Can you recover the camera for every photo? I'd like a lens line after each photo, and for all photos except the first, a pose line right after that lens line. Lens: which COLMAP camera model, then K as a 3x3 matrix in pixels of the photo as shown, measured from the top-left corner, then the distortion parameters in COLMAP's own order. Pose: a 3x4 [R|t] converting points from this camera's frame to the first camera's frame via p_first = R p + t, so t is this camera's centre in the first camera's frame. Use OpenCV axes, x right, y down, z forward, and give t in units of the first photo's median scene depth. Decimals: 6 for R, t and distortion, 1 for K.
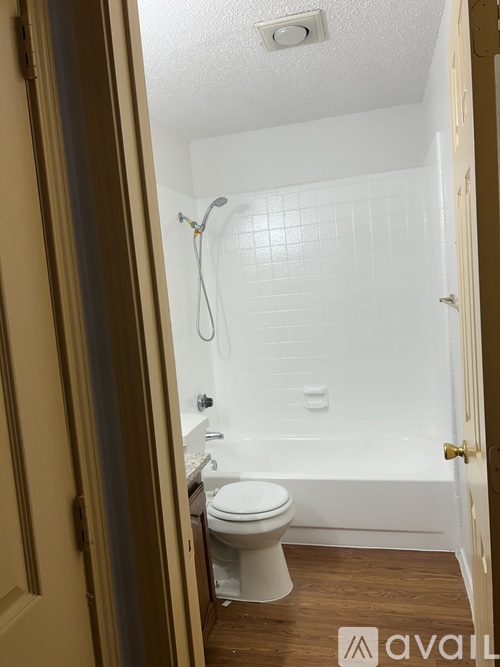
lens RADIAL K [[502.7, 0, 250.0], [0, 502.7, 333.5], [0, 0, 1]] dist [0.005949, -0.182762]
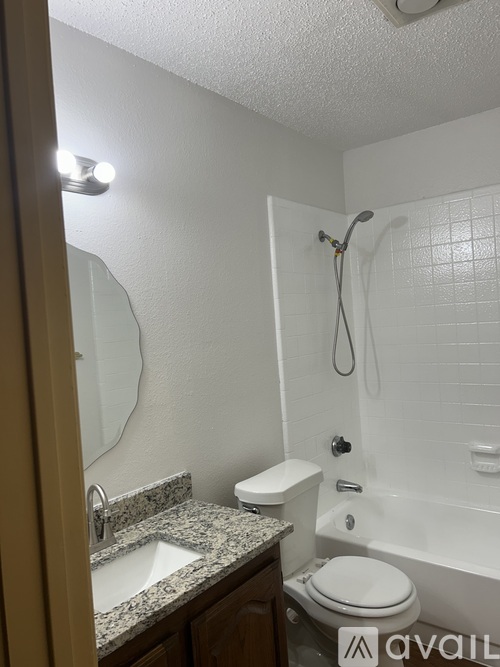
lens RADIAL K [[493.6, 0, 249.9], [0, 493.6, 319.9], [0, 0, 1]] dist [0.001185, -0.057677]
pose [[0.901786, 0.027443, -0.431310, 0.129757], [-0.051618, 0.997677, -0.044443, -0.034623], [0.429088, 0.062342, 0.901109, 0.154084]]
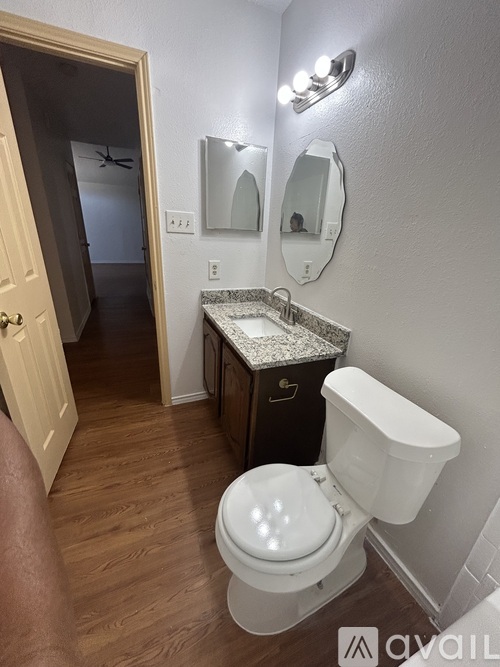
lens RADIAL K [[268.6, 0, 250.0], [0, 268.6, 333.5], [0, 0, 1]] dist [0.000218, 0.000075]
pose [[-0.811532, 0.258609, -0.523963, 0.132641], [-0.032455, 0.875390, 0.482327, -0.056163], [0.583406, 0.408429, -0.702014, 0.912038]]
